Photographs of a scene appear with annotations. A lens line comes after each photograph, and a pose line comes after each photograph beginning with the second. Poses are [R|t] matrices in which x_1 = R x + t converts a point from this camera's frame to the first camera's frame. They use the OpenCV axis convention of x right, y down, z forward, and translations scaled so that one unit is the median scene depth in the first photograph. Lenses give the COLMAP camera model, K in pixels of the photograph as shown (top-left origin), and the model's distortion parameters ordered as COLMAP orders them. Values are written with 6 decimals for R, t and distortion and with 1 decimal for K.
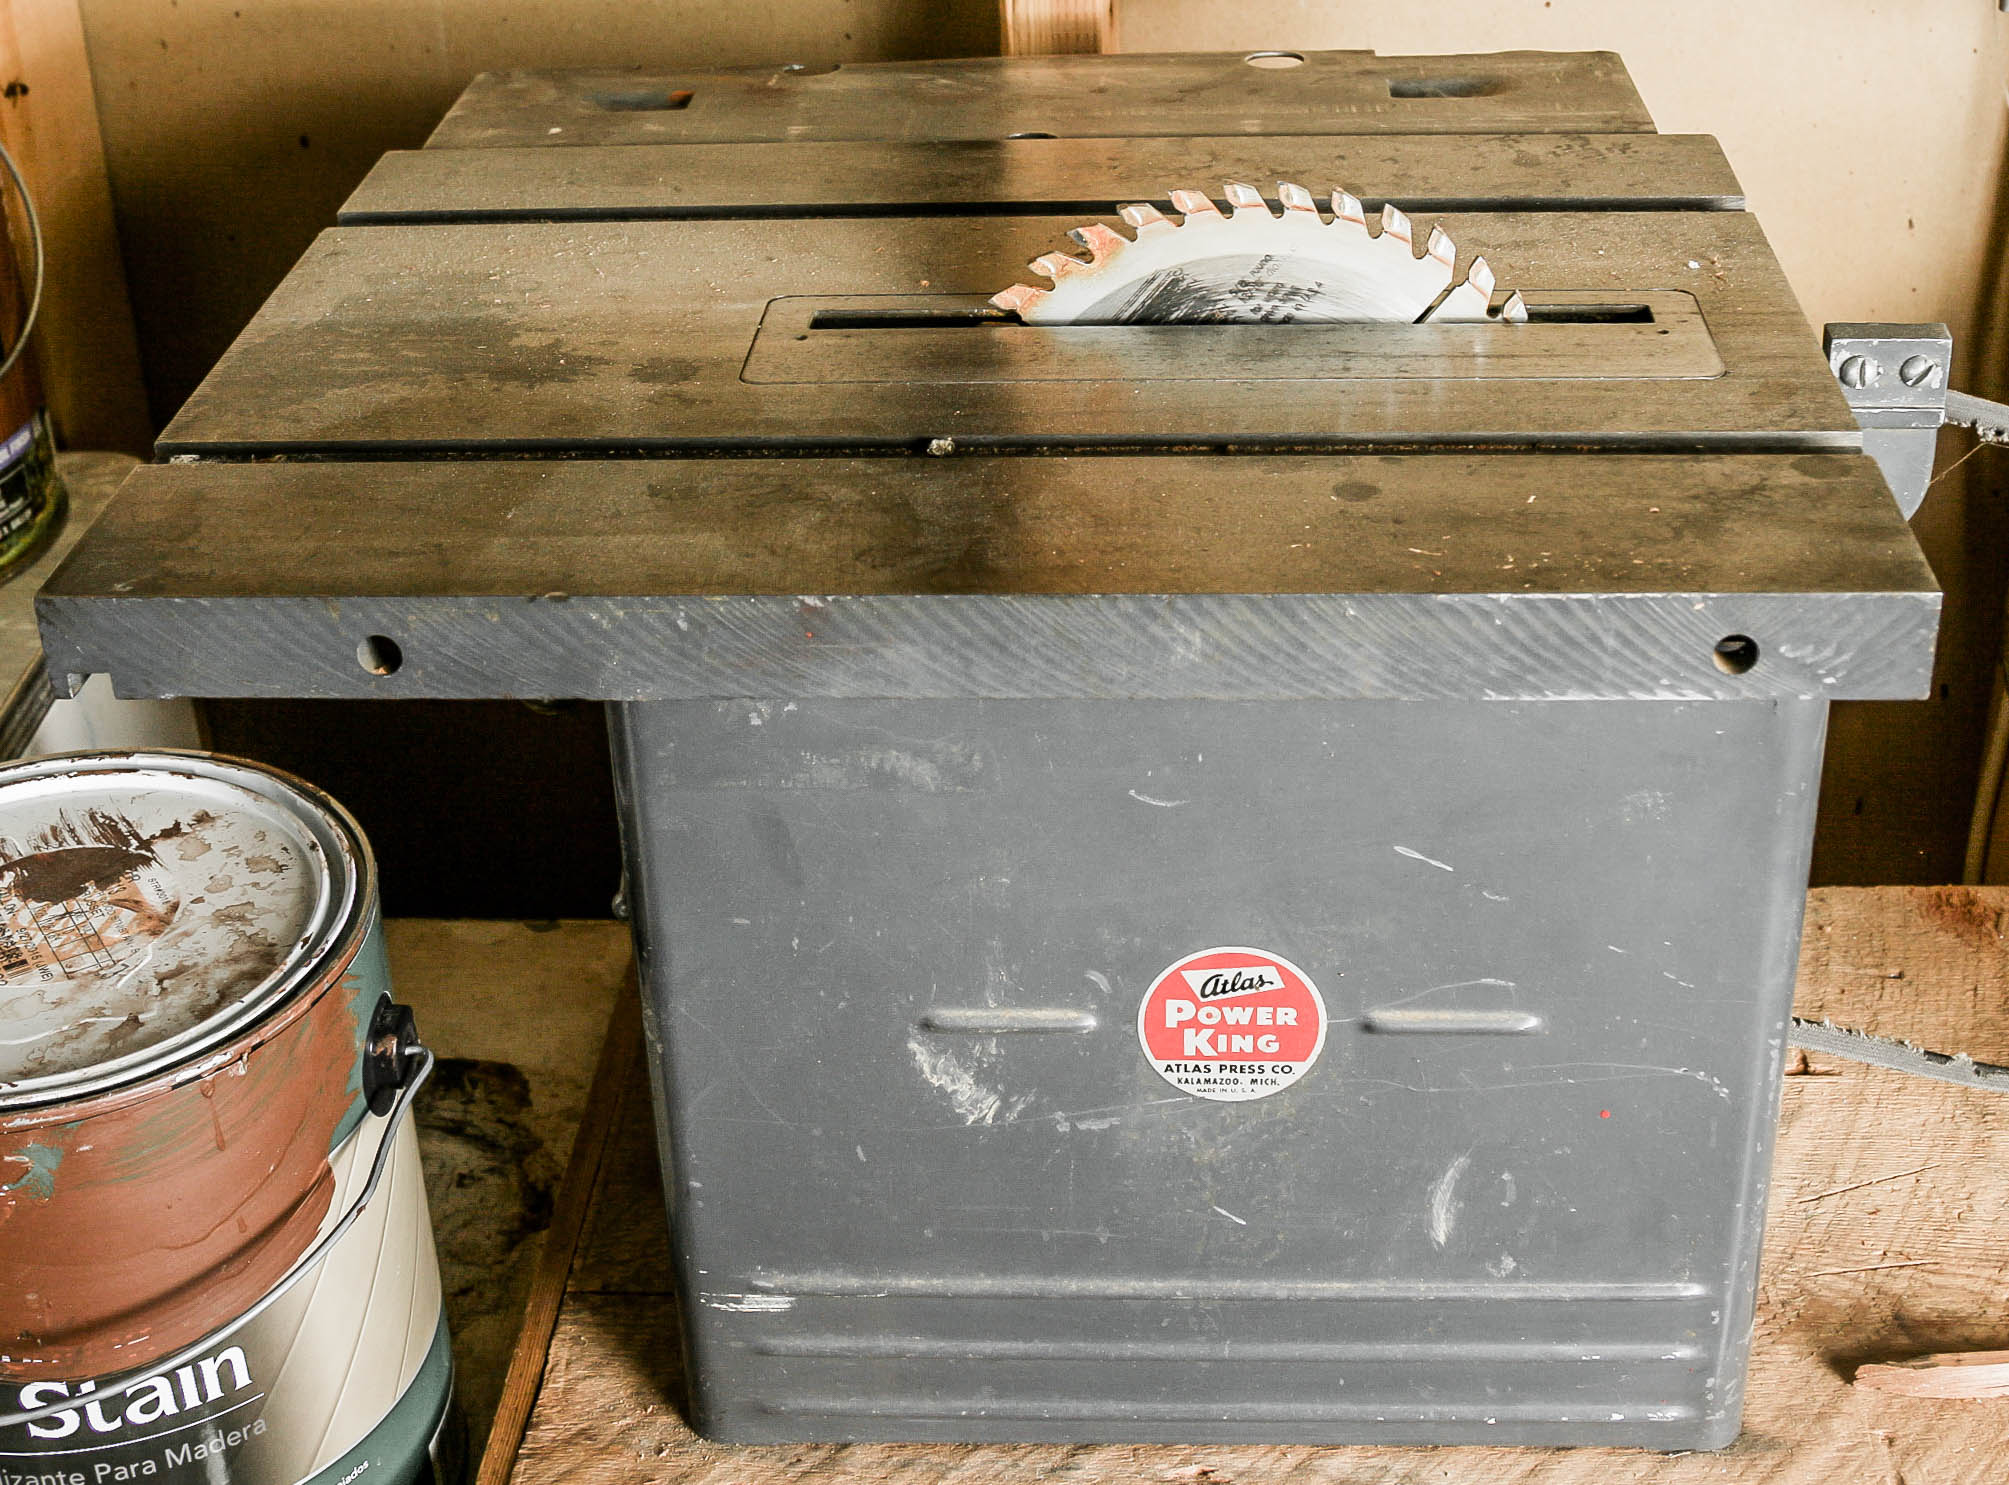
lens RADIAL K [[2770.9, 0, 1025.2], [0, 2770.9, 640.2], [0, 0, 1]] dist [-0.105027, 0.000000]
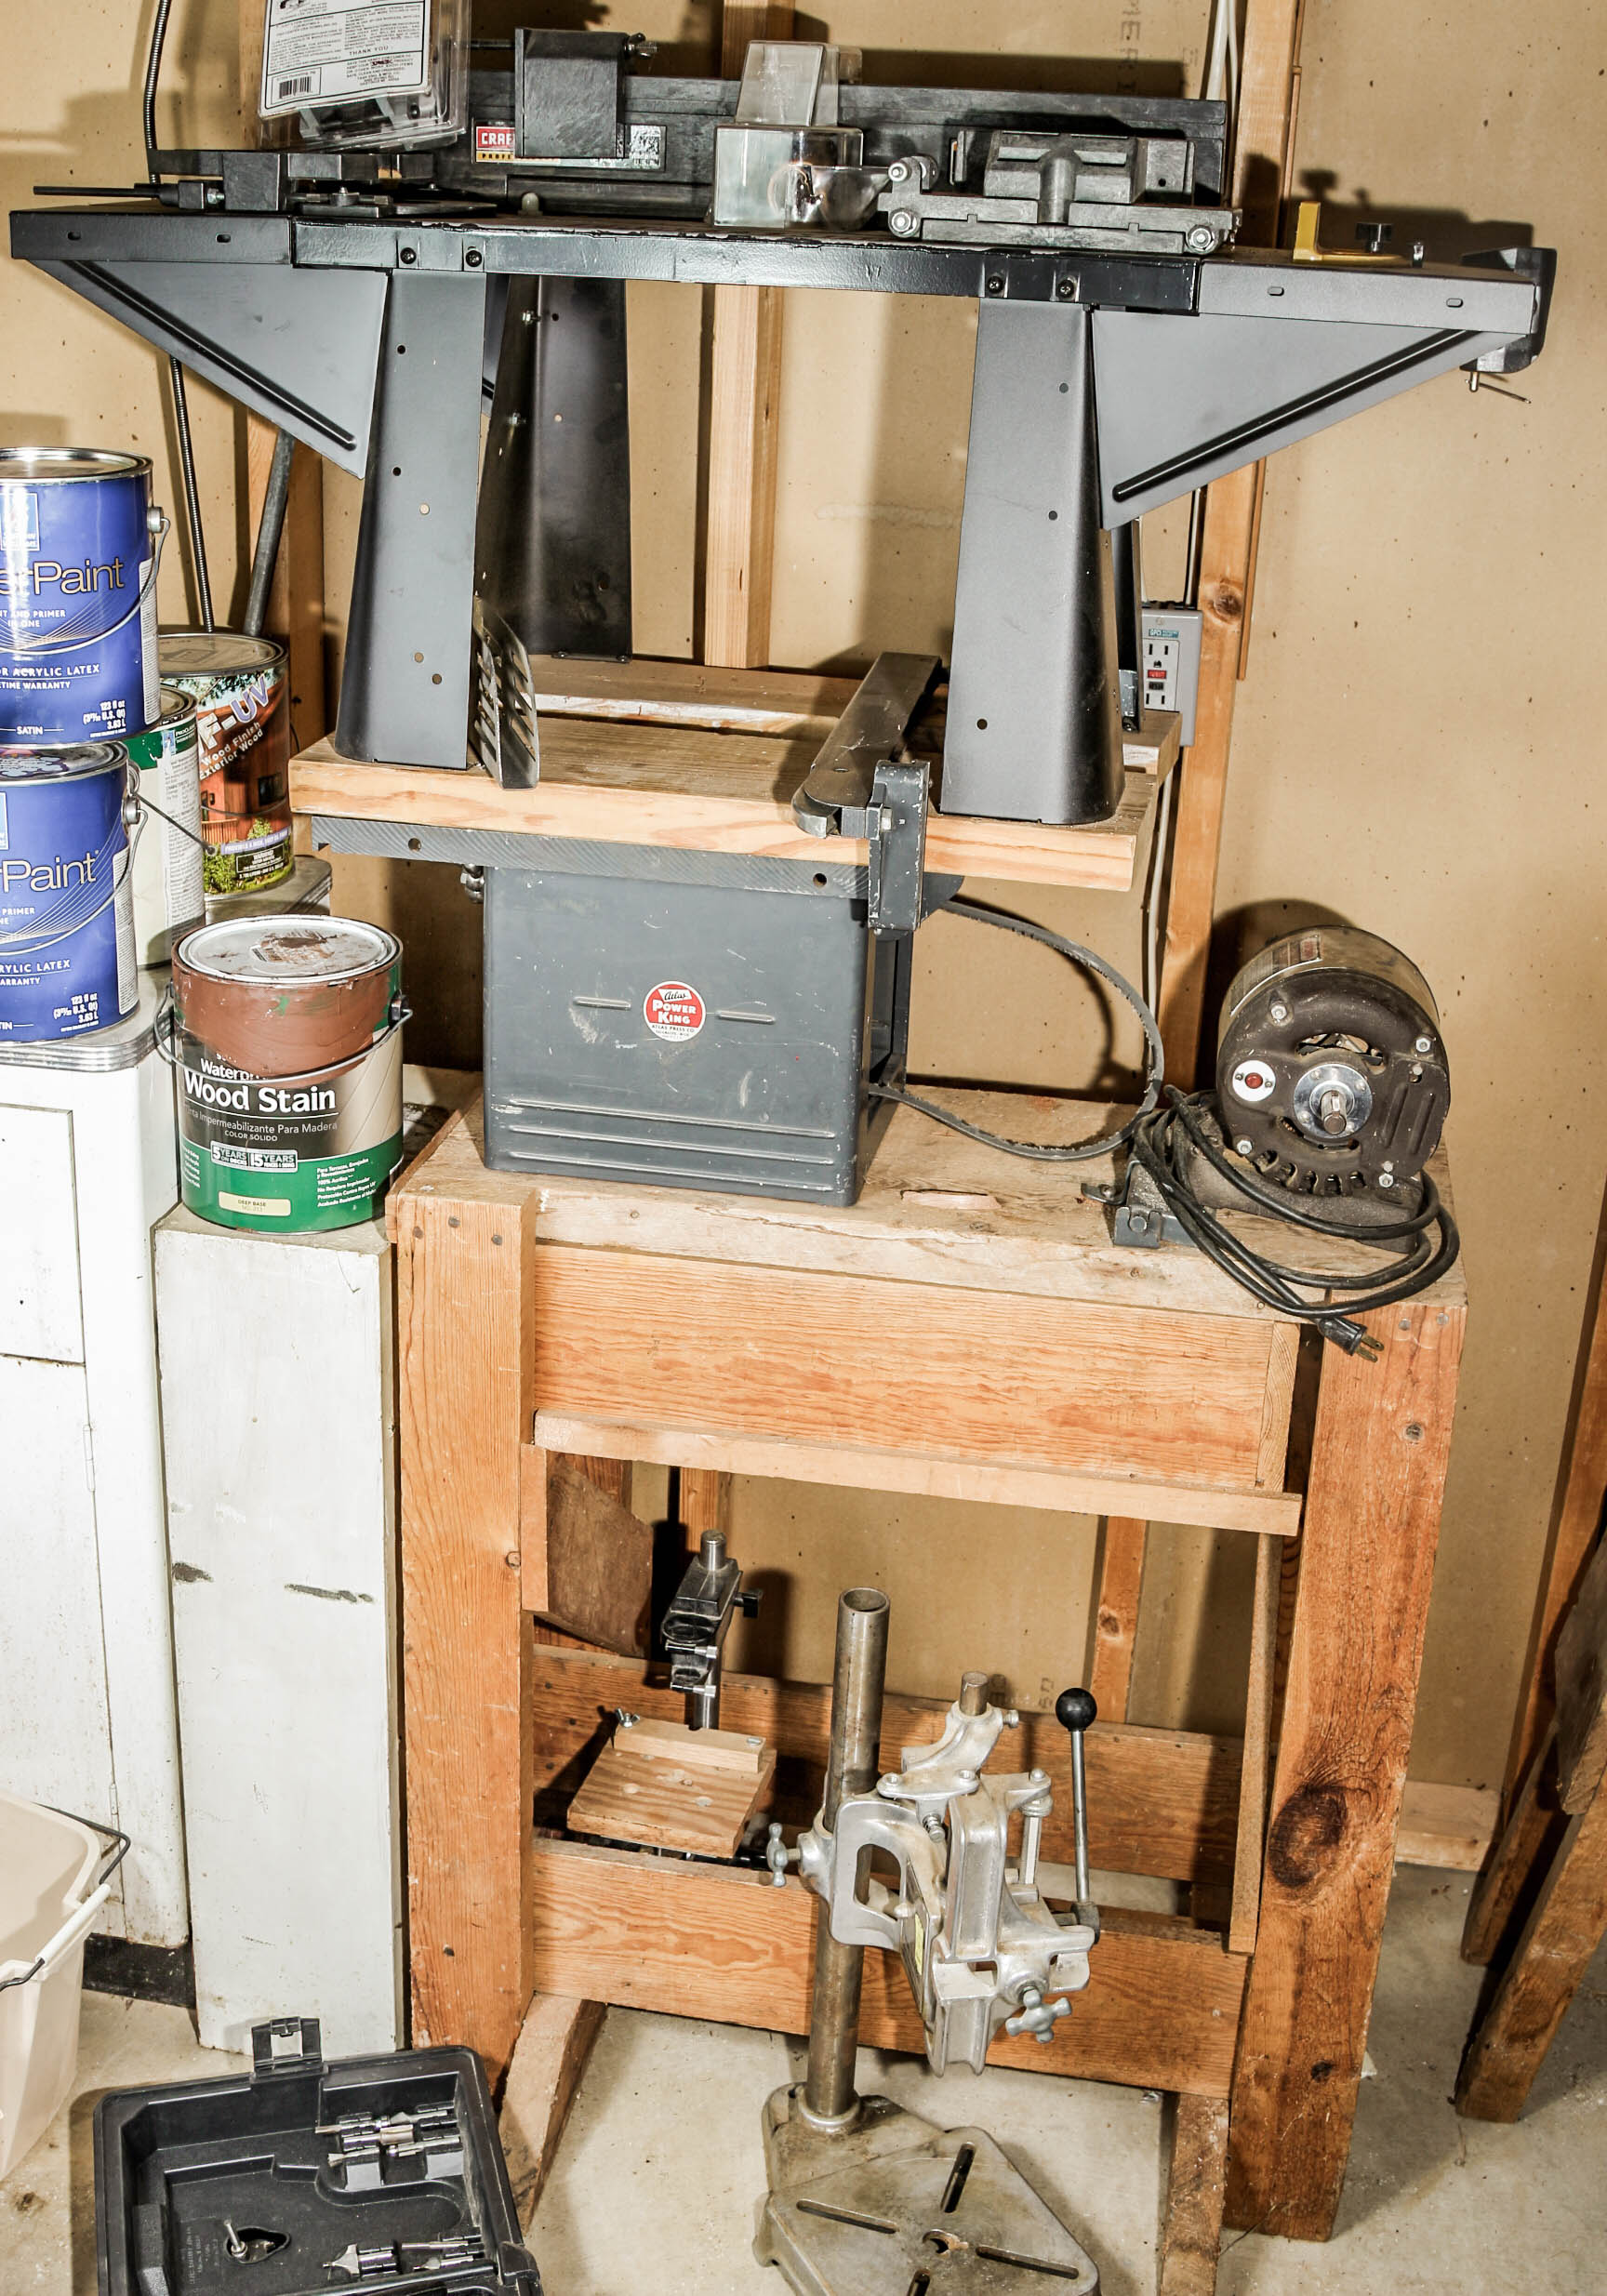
lens RADIAL K [[2872.5, 0, 821.2], [0, 2872.5, 1159.0], [0, 0, 1]] dist [-0.106227, 0.000000]
pose [[0.988144, 0.112202, -0.104796, 0.562482], [-0.124273, 0.985348, -0.116816, 0.625251], [0.090154, 0.128454, 0.987609, -1.989632]]
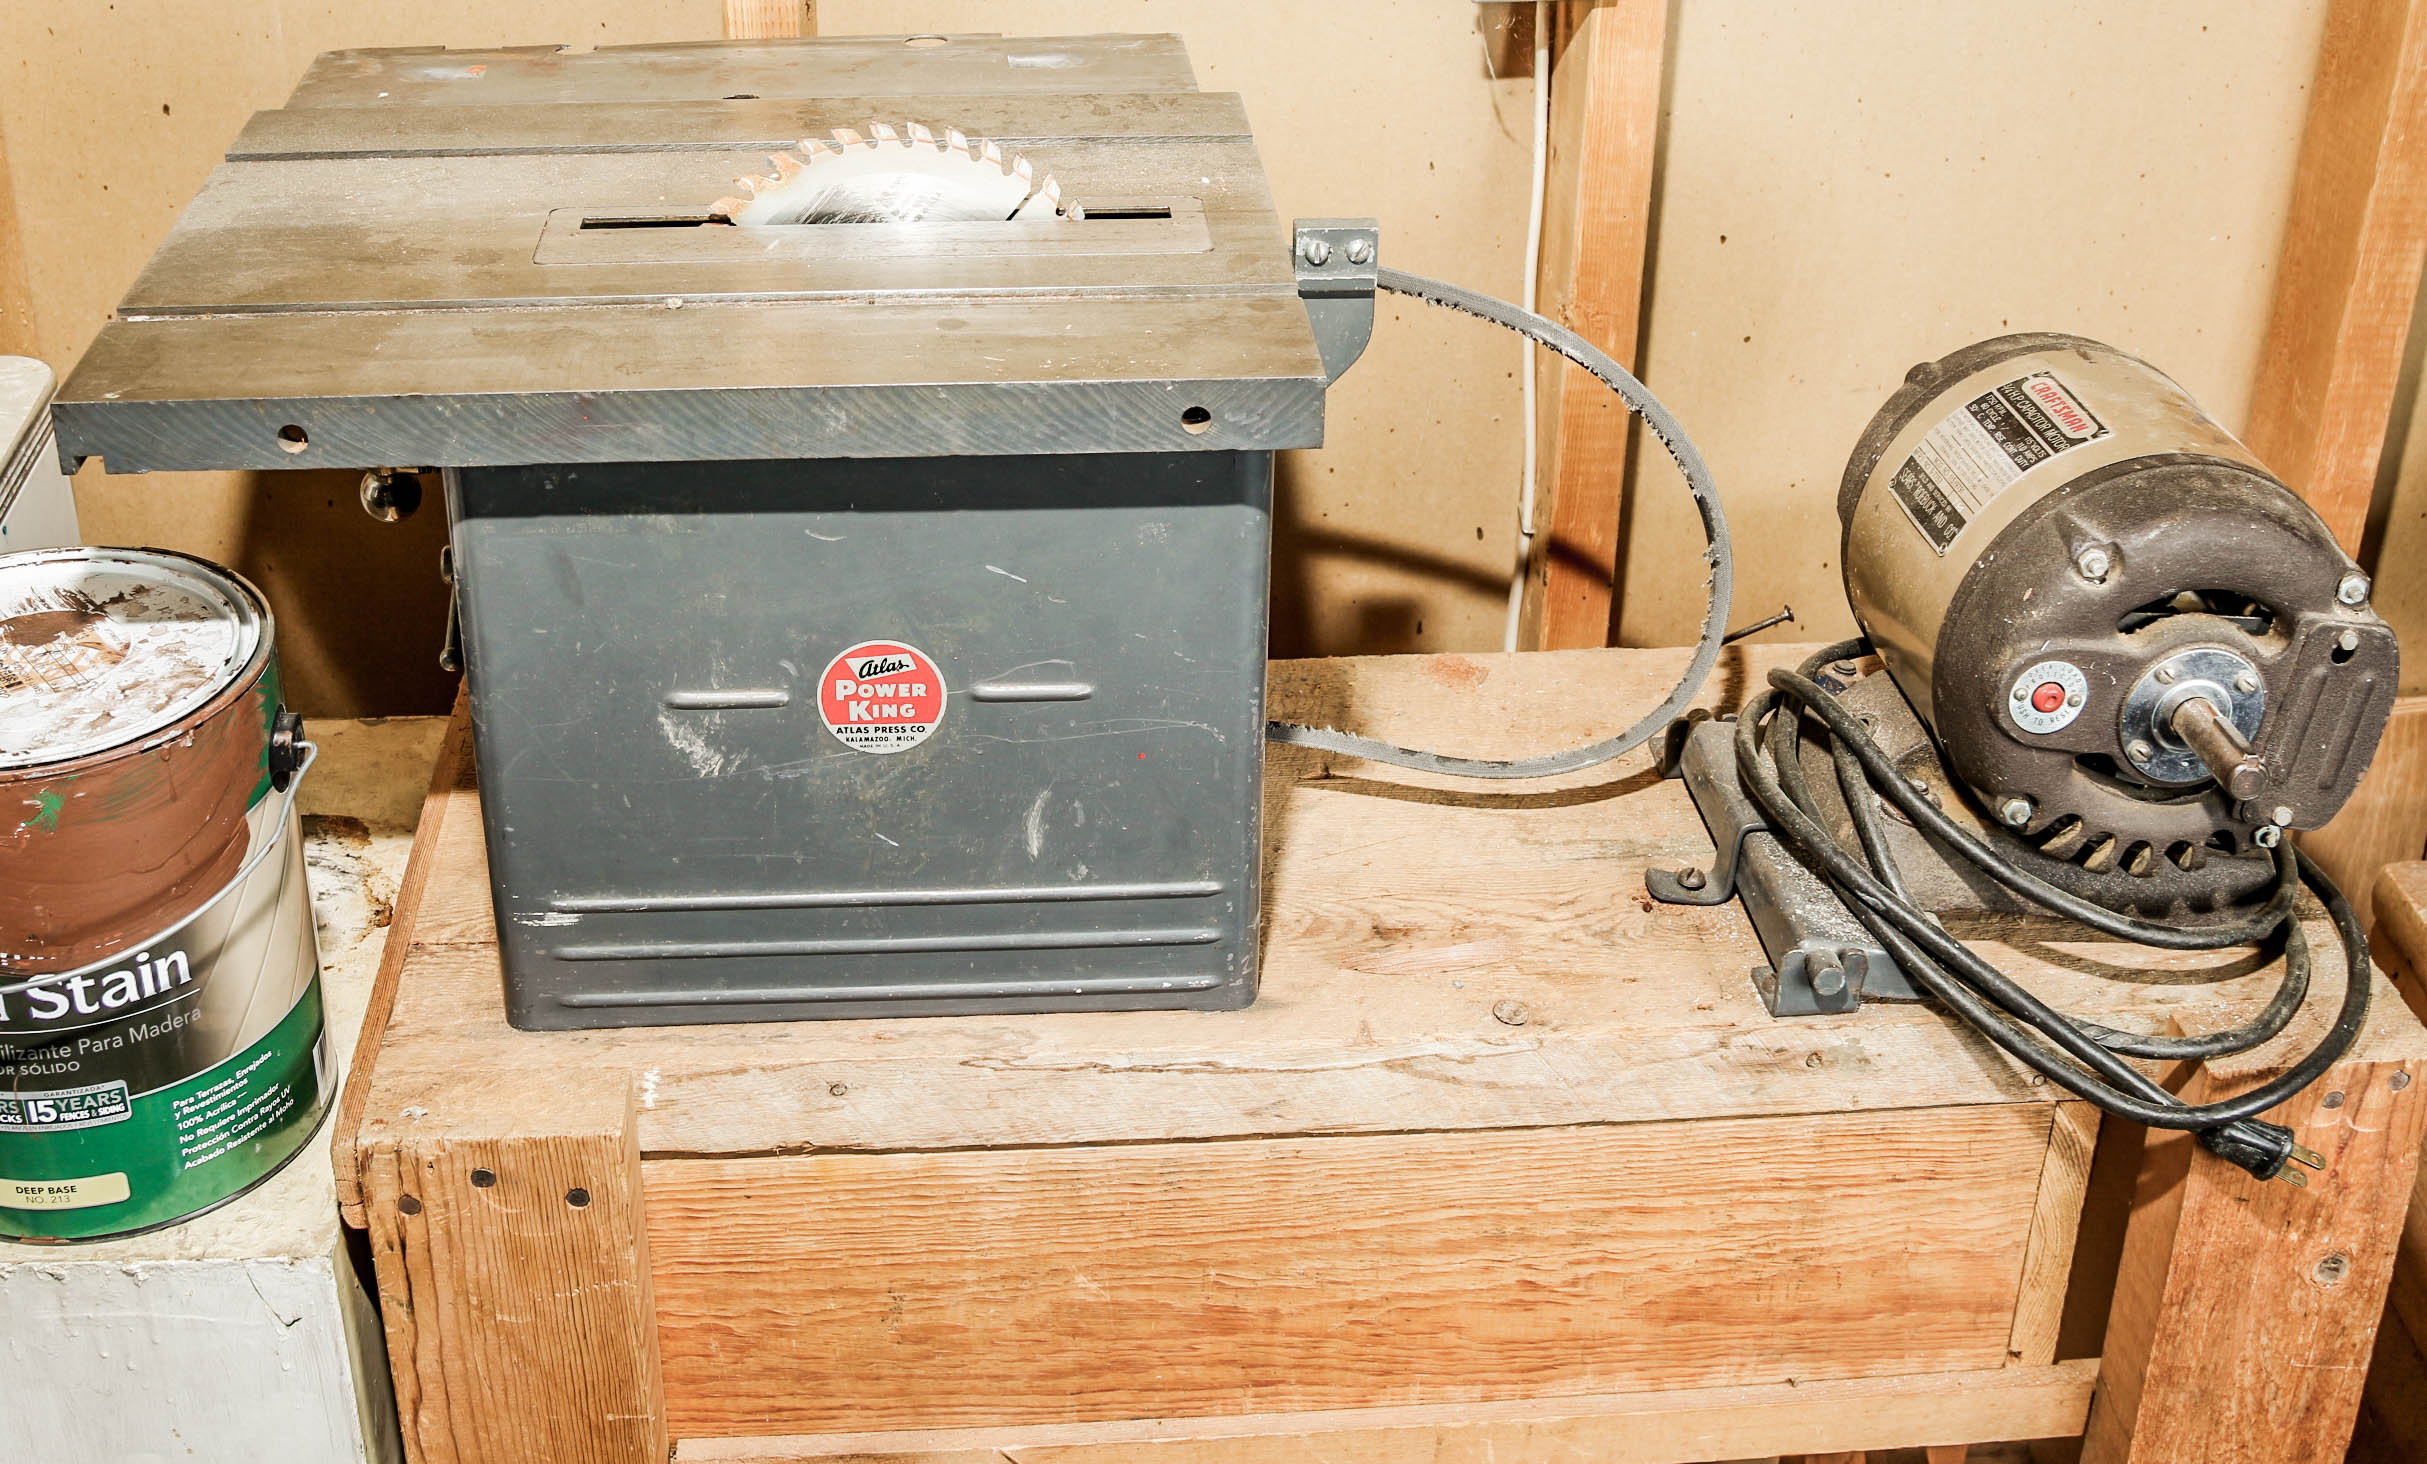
lens RADIAL K [[2842.2, 0, 1115.1], [0, 2842.2, 602.3], [0, 0, 1]] dist [-0.104802, 0.000000]
pose [[0.993449, -0.019652, 0.112574, 0.028769], [0.021515, 0.999651, -0.015357, 0.112144], [-0.112233, 0.017678, 0.993525, -0.488345]]
